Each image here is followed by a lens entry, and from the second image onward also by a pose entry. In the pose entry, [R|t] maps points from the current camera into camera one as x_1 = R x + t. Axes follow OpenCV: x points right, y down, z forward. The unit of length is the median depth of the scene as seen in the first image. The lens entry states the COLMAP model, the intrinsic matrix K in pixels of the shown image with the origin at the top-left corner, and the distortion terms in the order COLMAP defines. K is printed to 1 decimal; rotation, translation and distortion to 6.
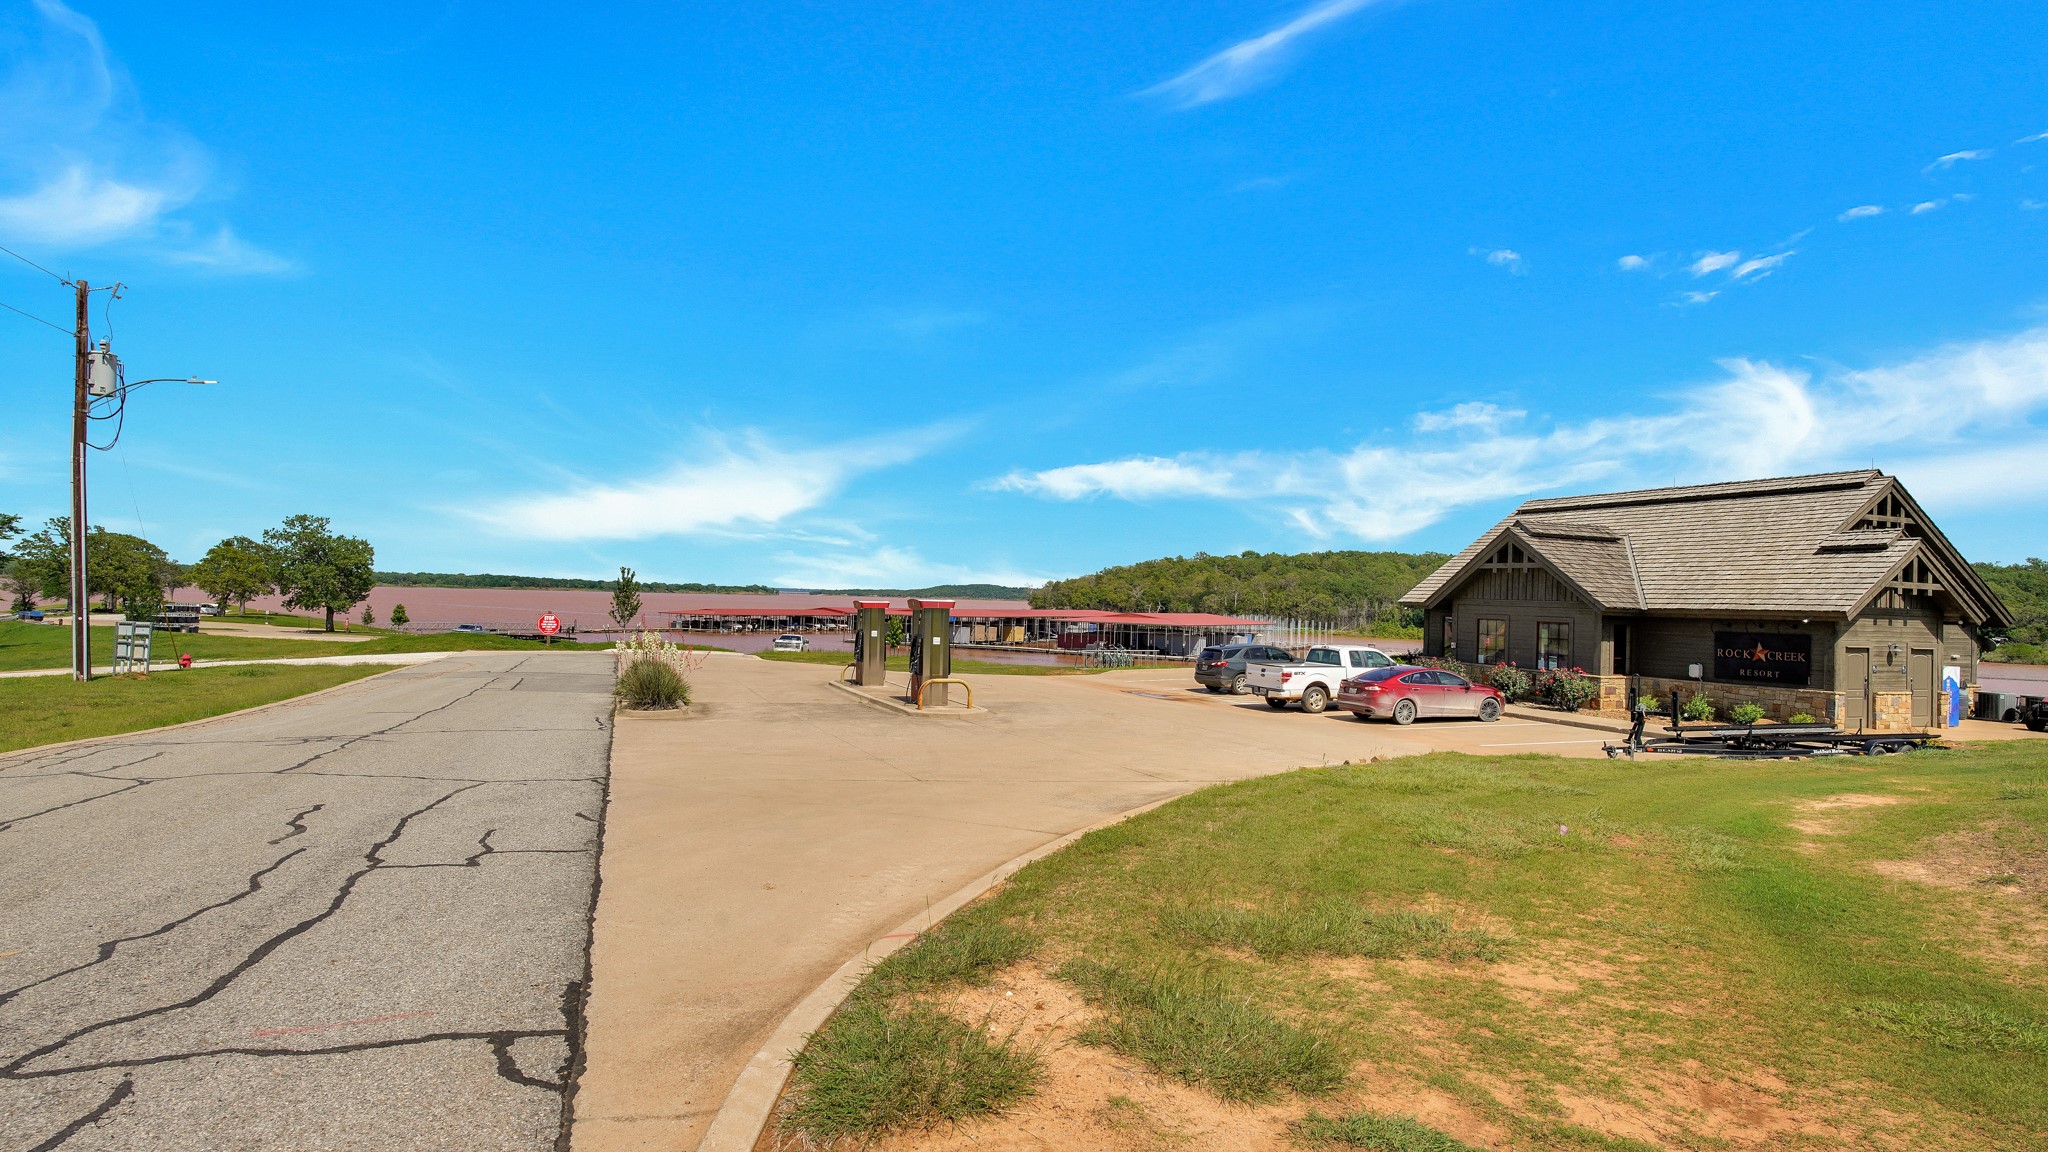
lens RADIAL K [[1069.4, 0, 1024.0], [0, 1069.4, 576.0], [0, 0, 1]] dist [-0.000697, 0.000180]
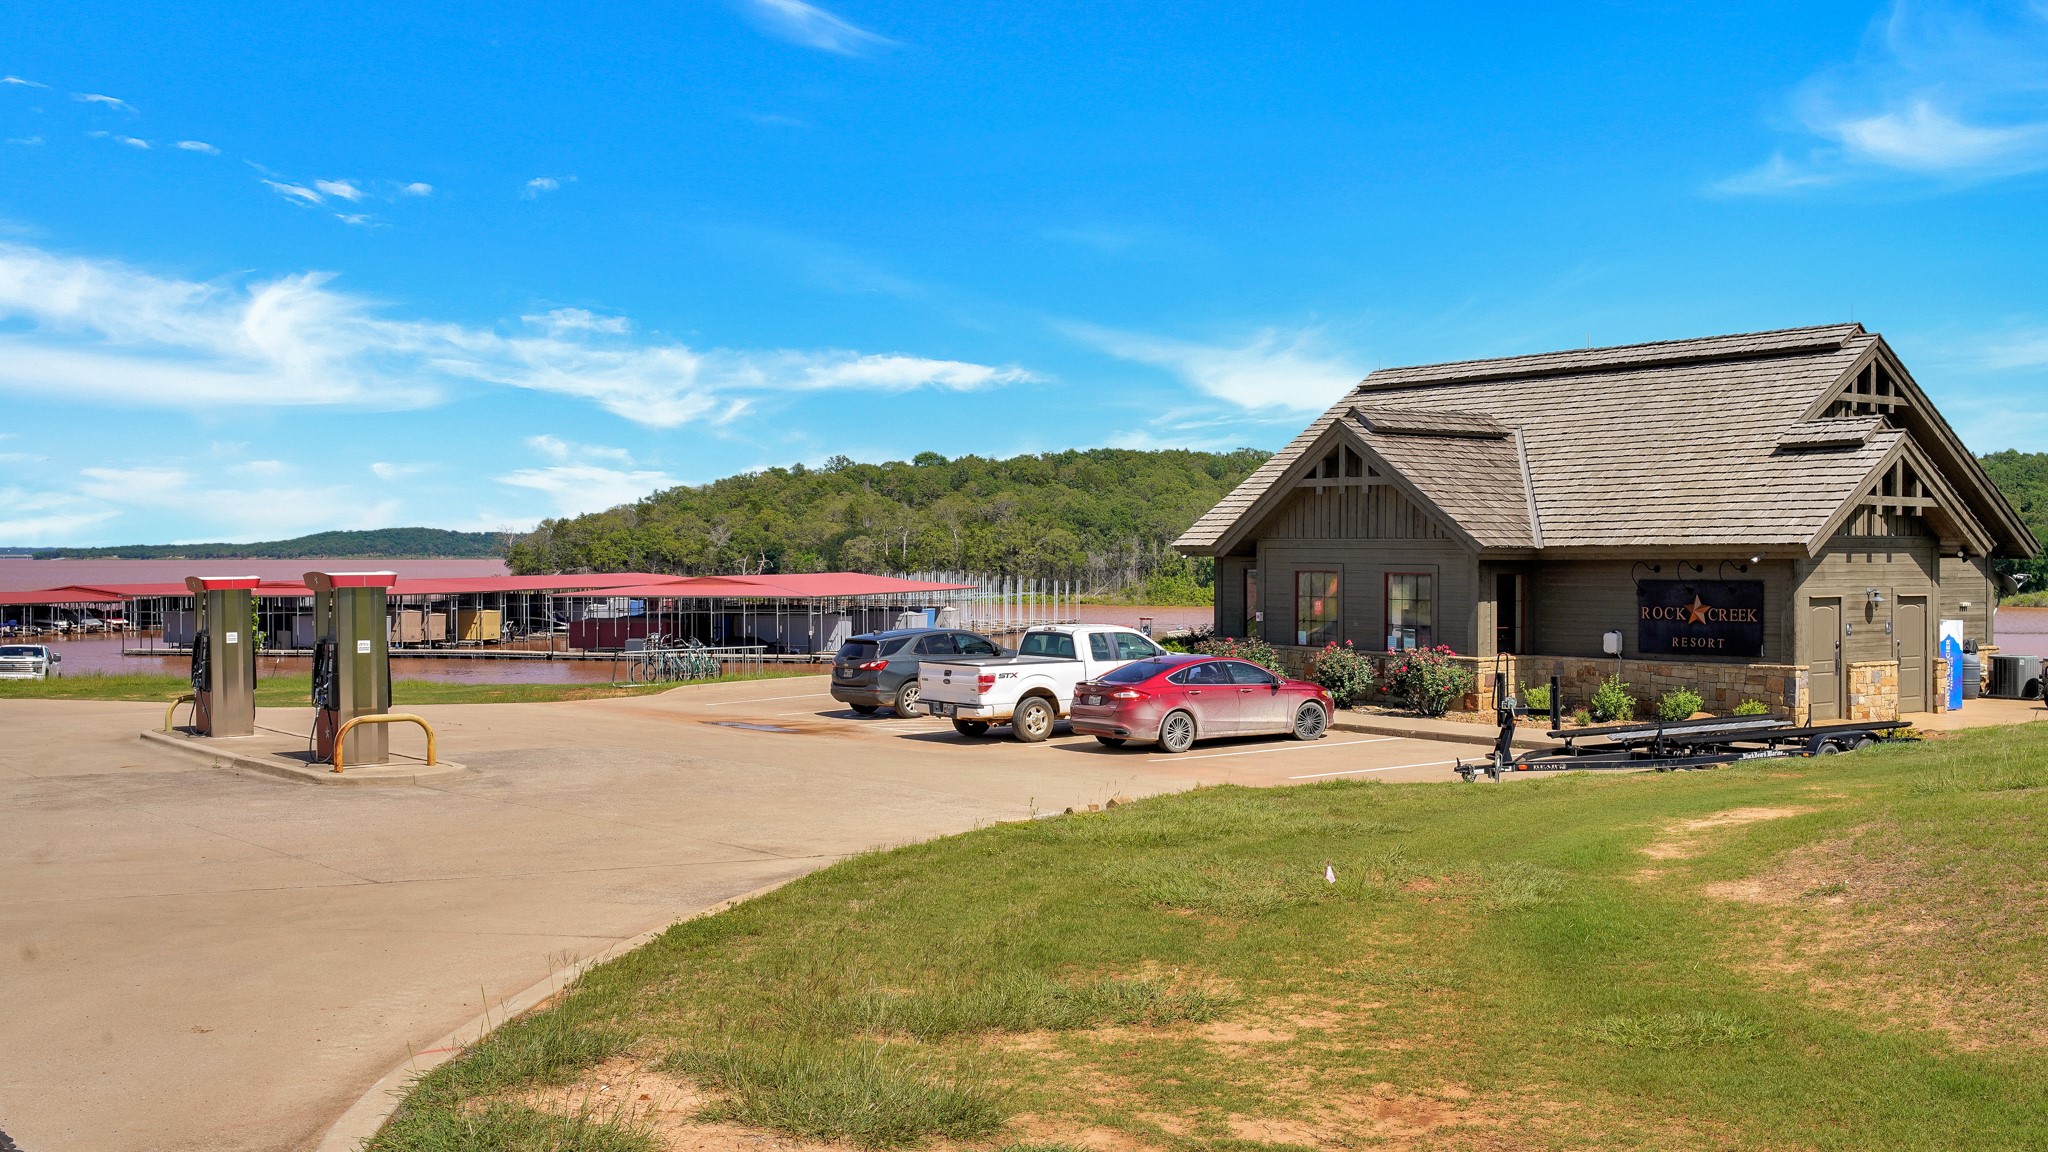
lens RADIAL K [[2193.0, 0, 1024.0], [0, 2193.0, 576.0], [0, 0, 1]] dist [-0.006716, -0.006733]
pose [[0.969403, -0.034936, 0.242975, -0.025295], [0.025517, 0.998800, 0.041805, -0.014267], [-0.244144, -0.034326, 0.969131, -0.175101]]
